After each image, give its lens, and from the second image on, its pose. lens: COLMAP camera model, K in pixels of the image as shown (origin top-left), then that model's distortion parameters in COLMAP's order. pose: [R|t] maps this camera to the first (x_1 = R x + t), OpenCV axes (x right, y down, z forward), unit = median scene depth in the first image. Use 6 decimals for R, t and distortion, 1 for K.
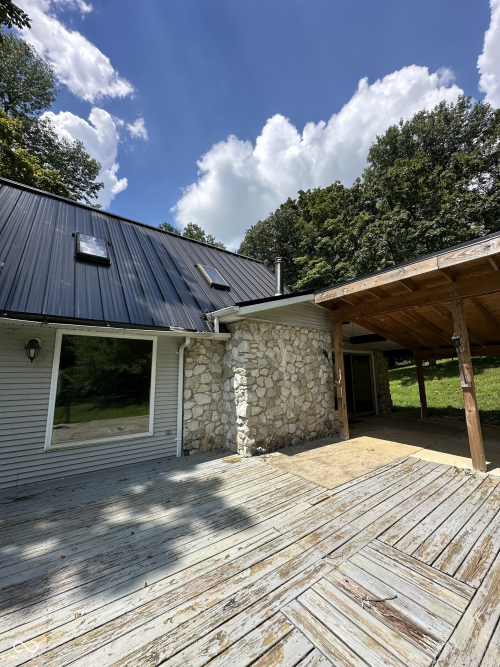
lens RADIAL K [[265.5, 0, 249.7], [0, 265.5, 332.3], [0, 0, 1]] dist [-0.003248, 0.000476]
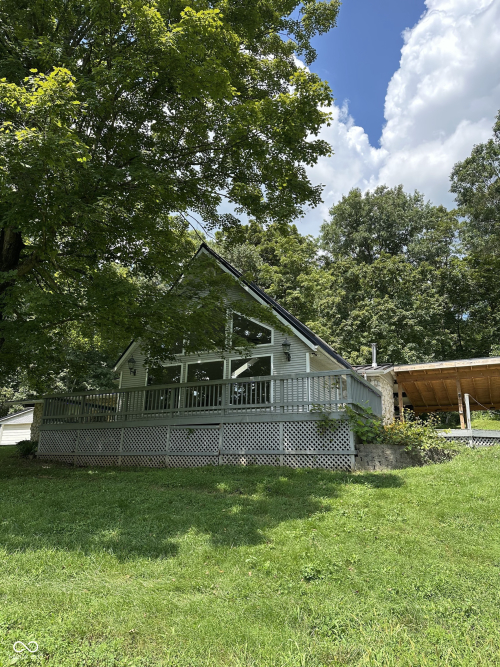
lens RADIAL K [[464.3, 0, 248.6], [0, 464.3, 337.1], [0, 0, 1]] dist [0.077112, -0.091775]
pose [[0.900370, 0.150532, 0.408256, -2.569649], [-0.097784, 0.984253, -0.147258, 0.298204], [-0.423994, 0.092666, 0.900912, -1.964937]]
